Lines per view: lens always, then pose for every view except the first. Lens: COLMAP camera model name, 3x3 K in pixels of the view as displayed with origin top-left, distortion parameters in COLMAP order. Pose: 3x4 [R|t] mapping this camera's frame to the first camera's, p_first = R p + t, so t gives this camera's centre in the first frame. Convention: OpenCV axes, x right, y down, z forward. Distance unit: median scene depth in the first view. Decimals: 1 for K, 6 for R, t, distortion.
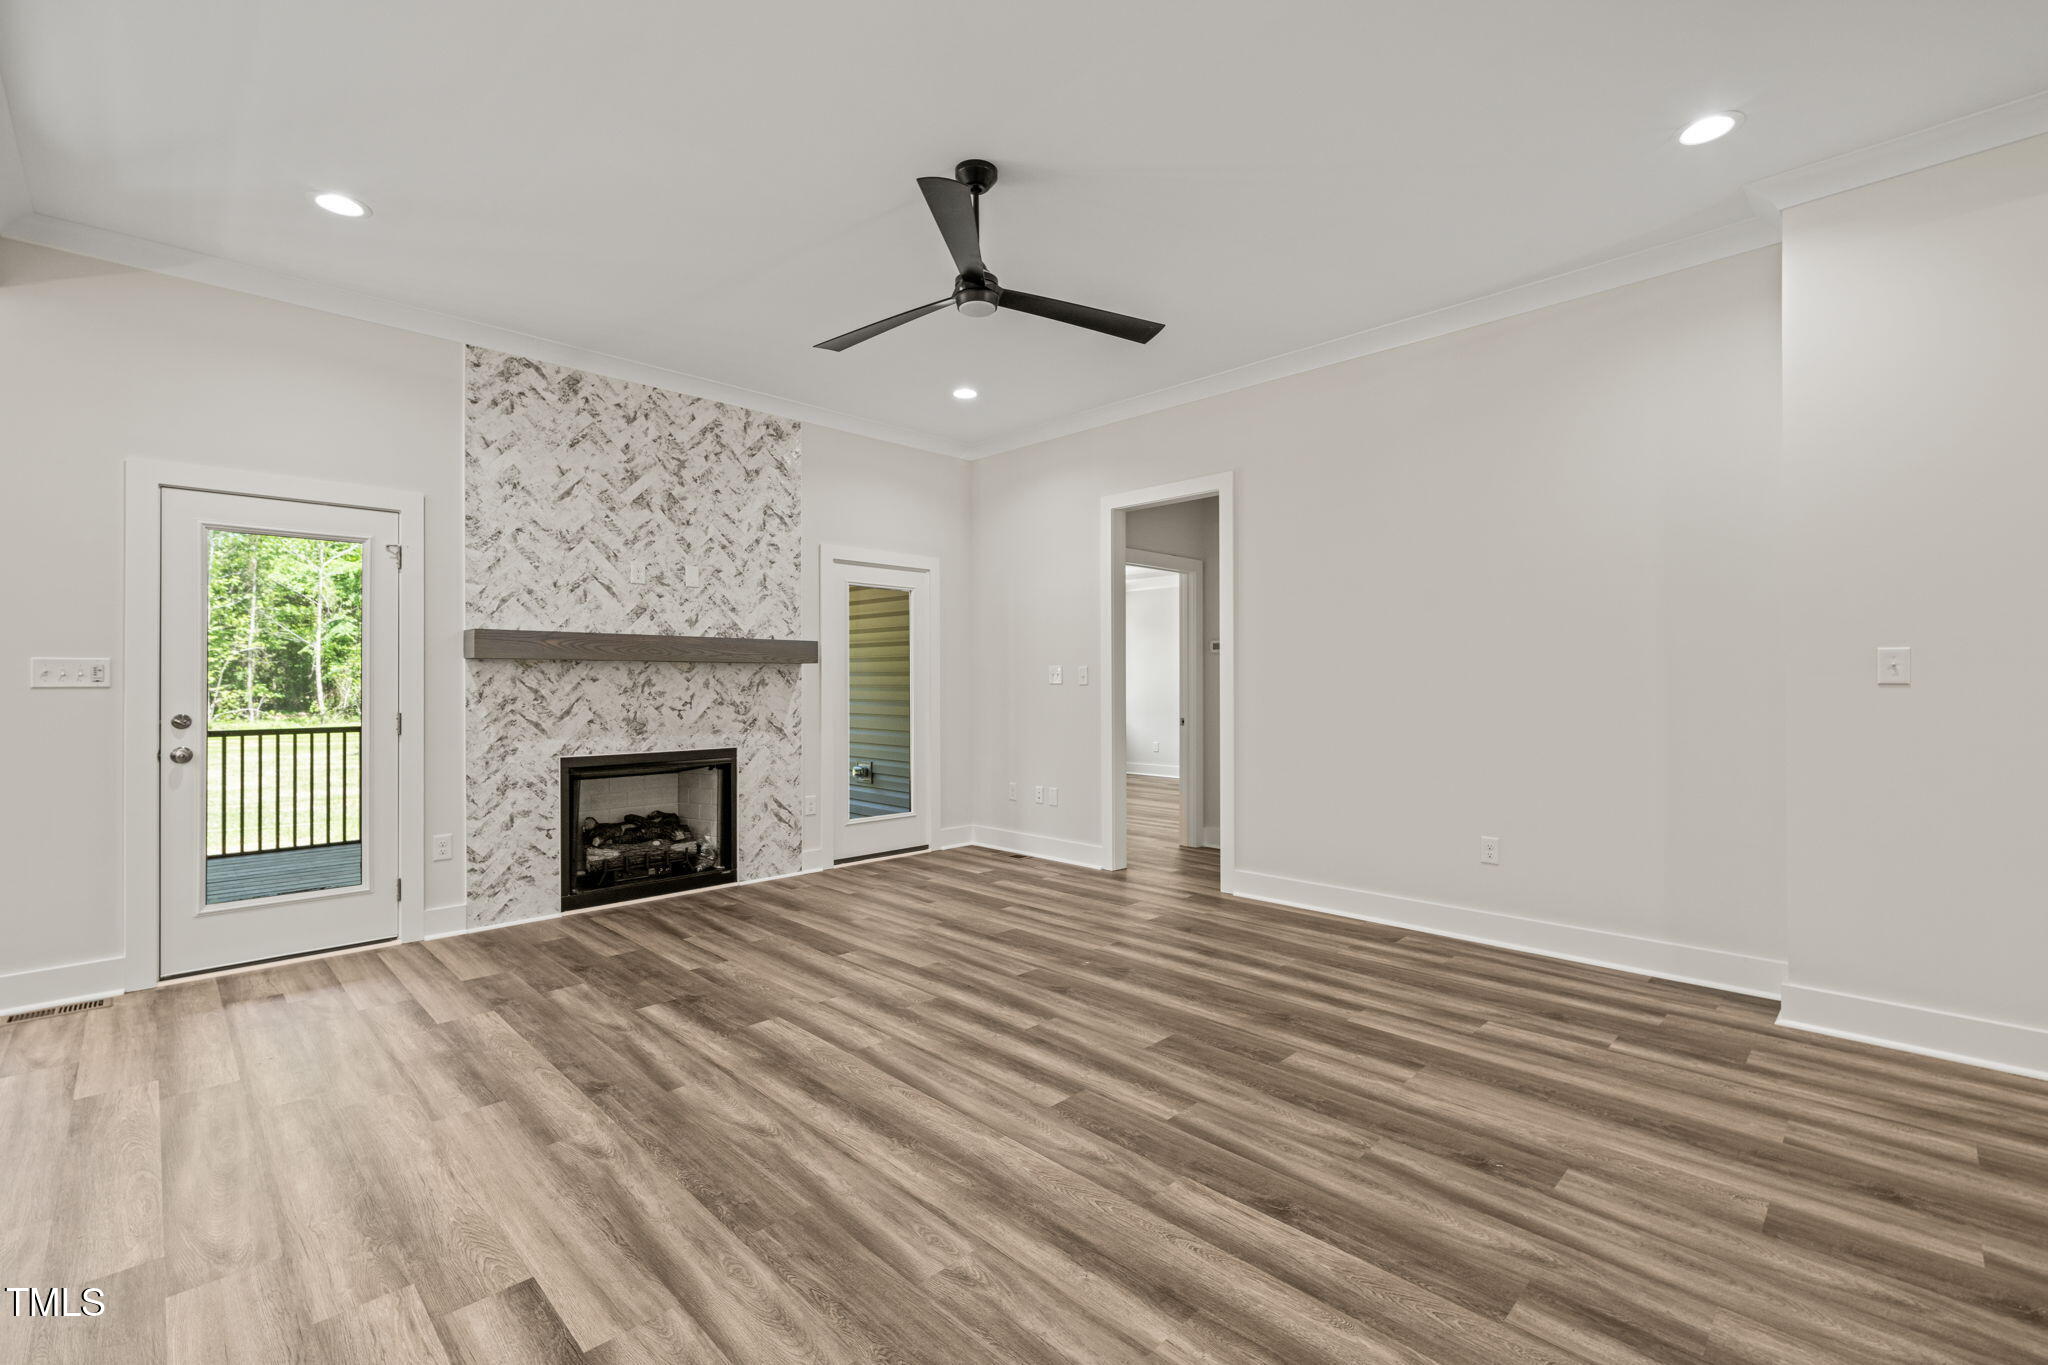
lens RADIAL K [[882.0, 0, 1038.4], [0, 882.0, 676.6], [0, 0, 1]] dist [0.002117, 0.000449]
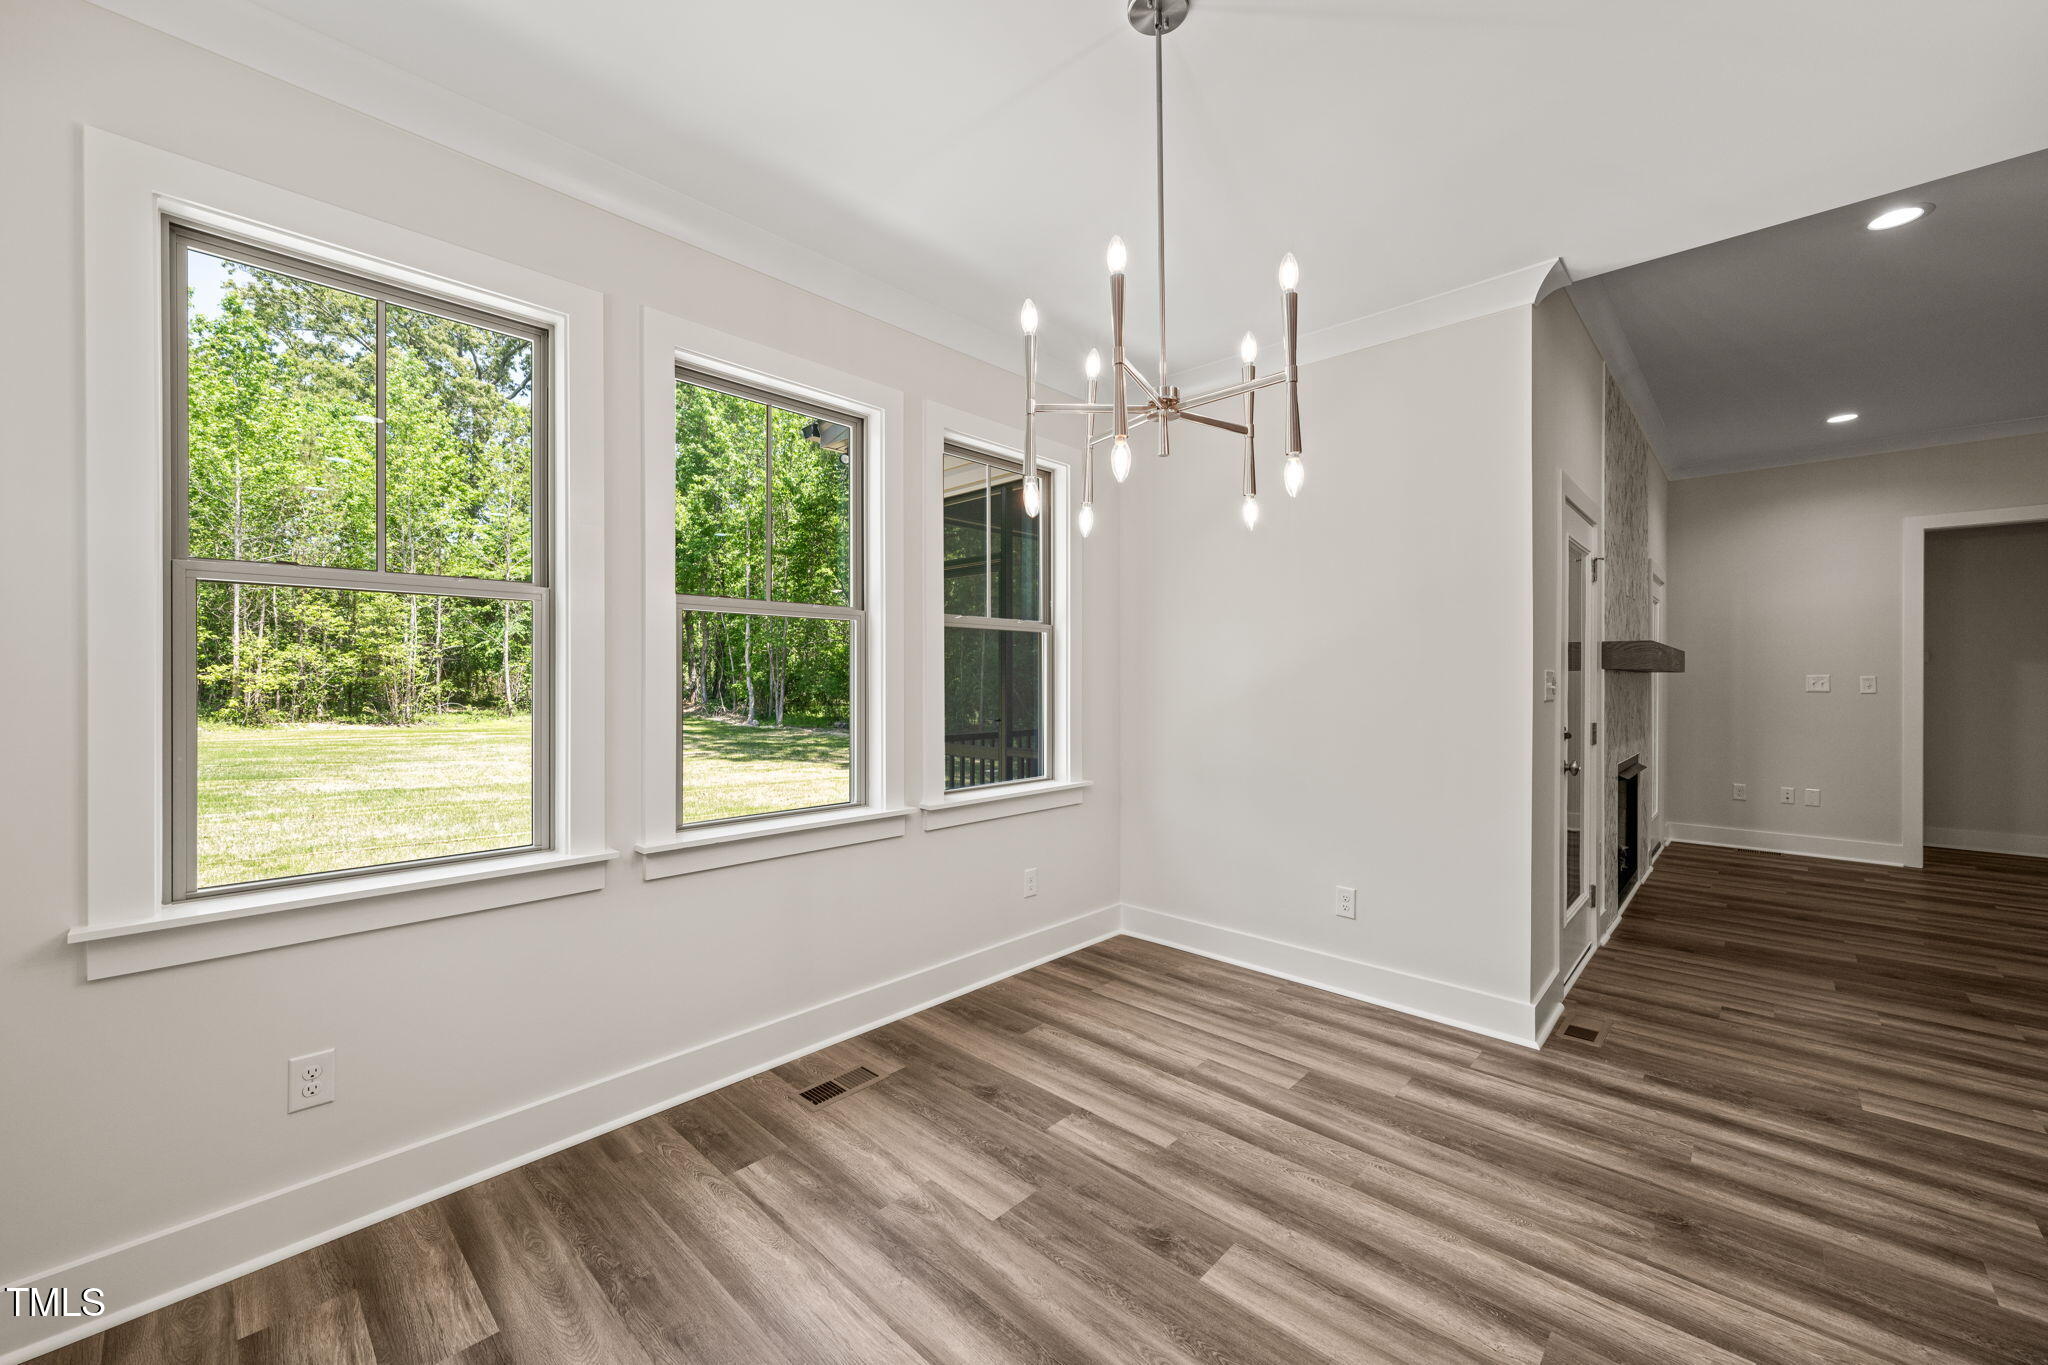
lens RADIAL K [[798.1, 0, 1044.6], [0, 798.1, 683.2], [0, 0, 1]] dist [-0.000246, -0.000007]
pose [[0.998872, 0.006142, 0.047089, -1.422268], [-0.006629, 0.999926, 0.010207, -0.011637], [-0.047022, -0.010507, 0.998839, 0.102206]]
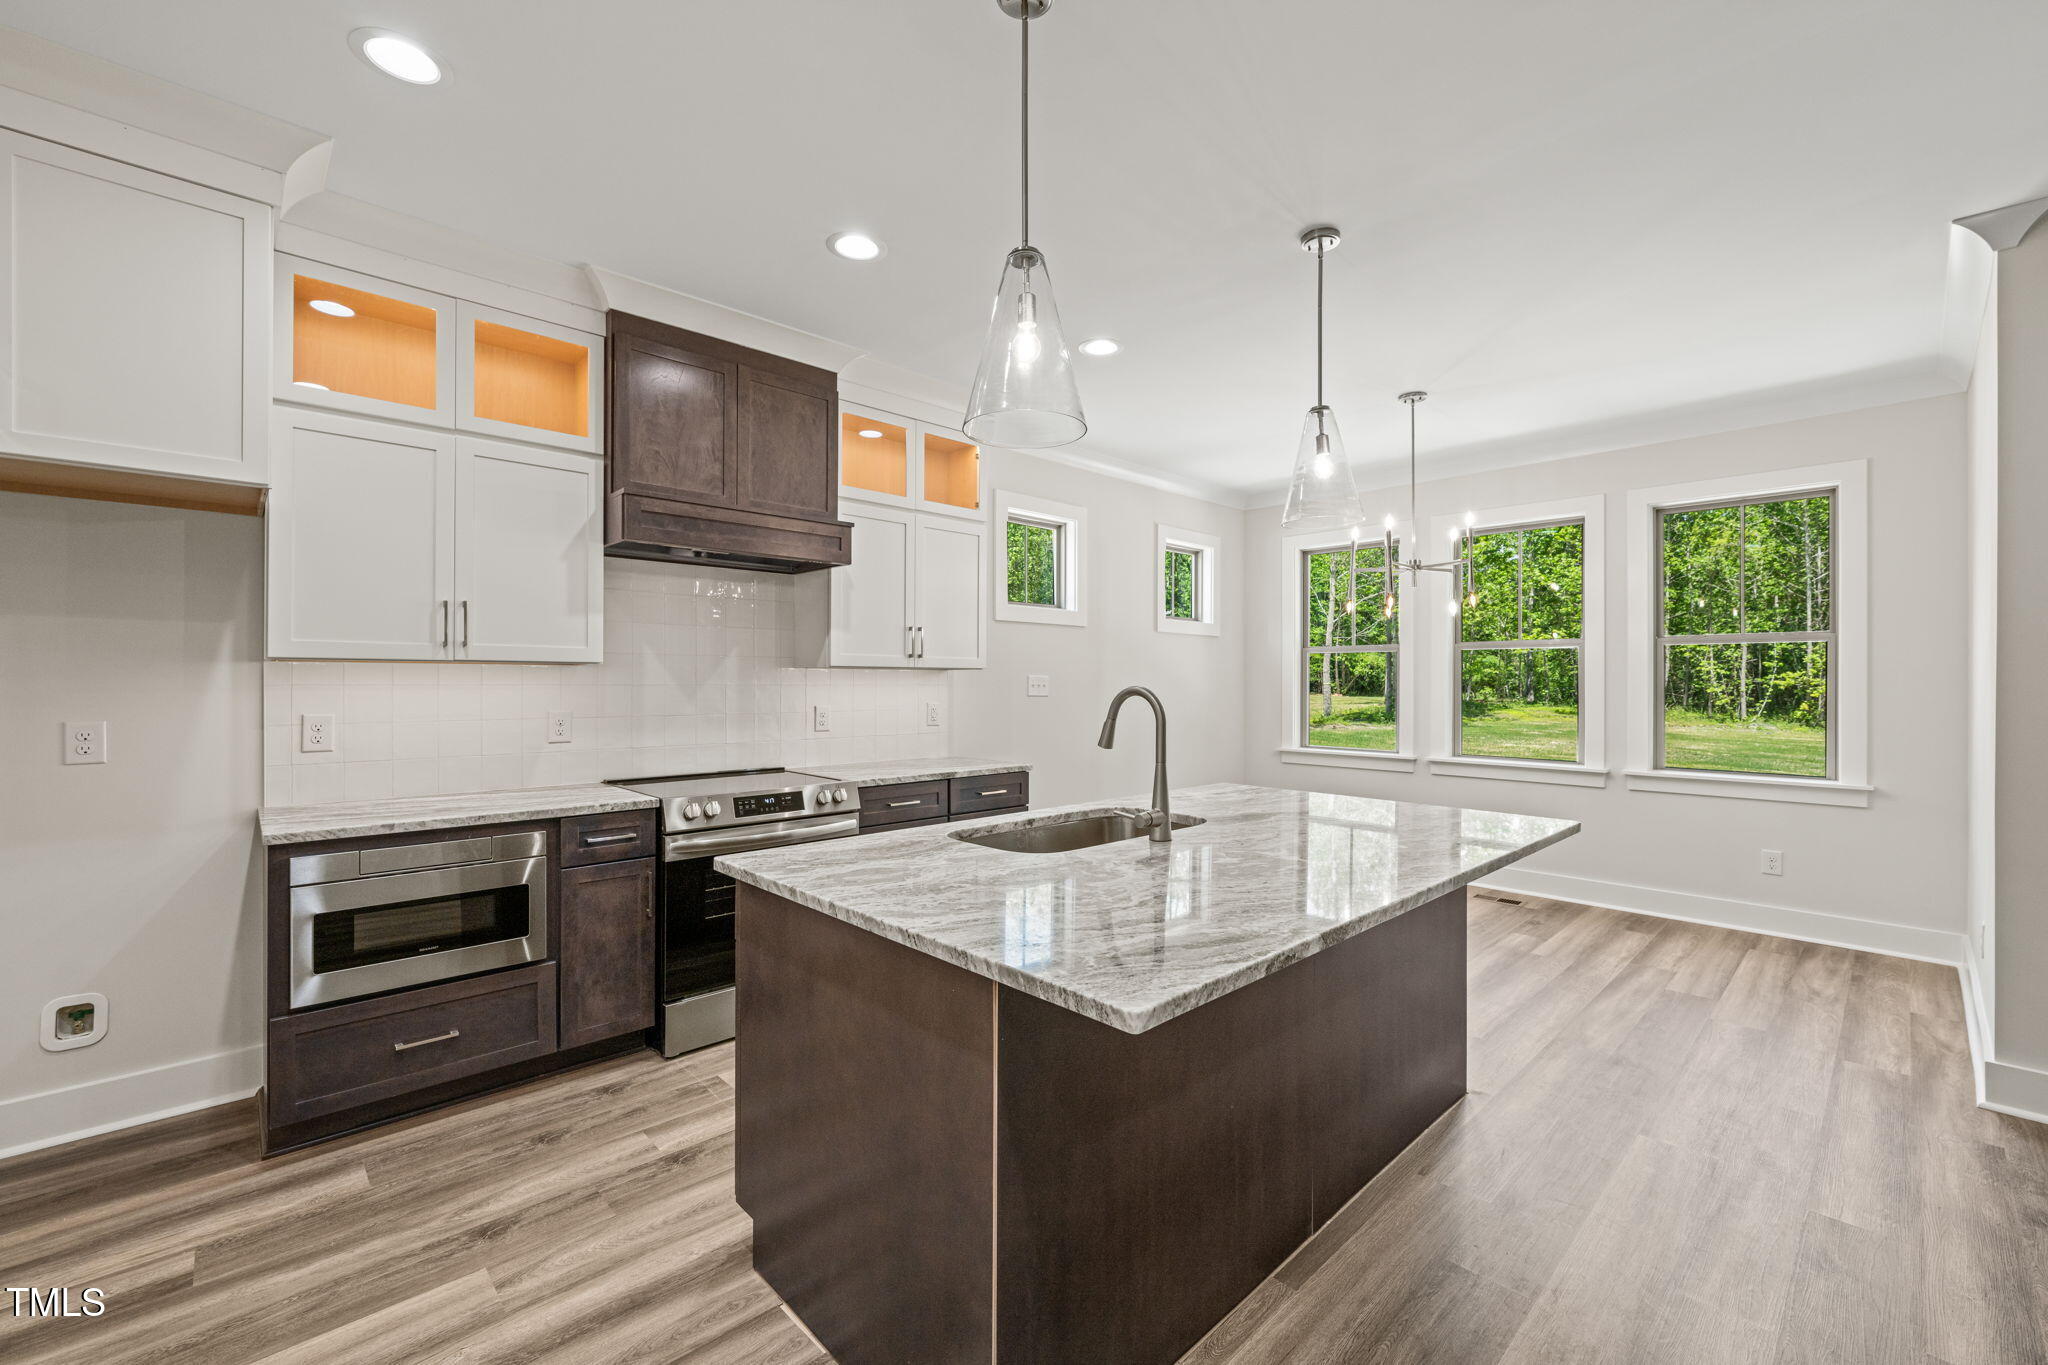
lens RADIAL K [[840.6, 0, 1019.4], [0, 840.6, 680.3], [0, 0, 1]] dist [0.001614, -0.000095]
pose [[-0.032596, 0.002016, -0.999467, -0.318450], [0.004296, 0.999989, 0.001877, -0.016765], [0.999459, -0.004233, -0.032605, 0.068999]]
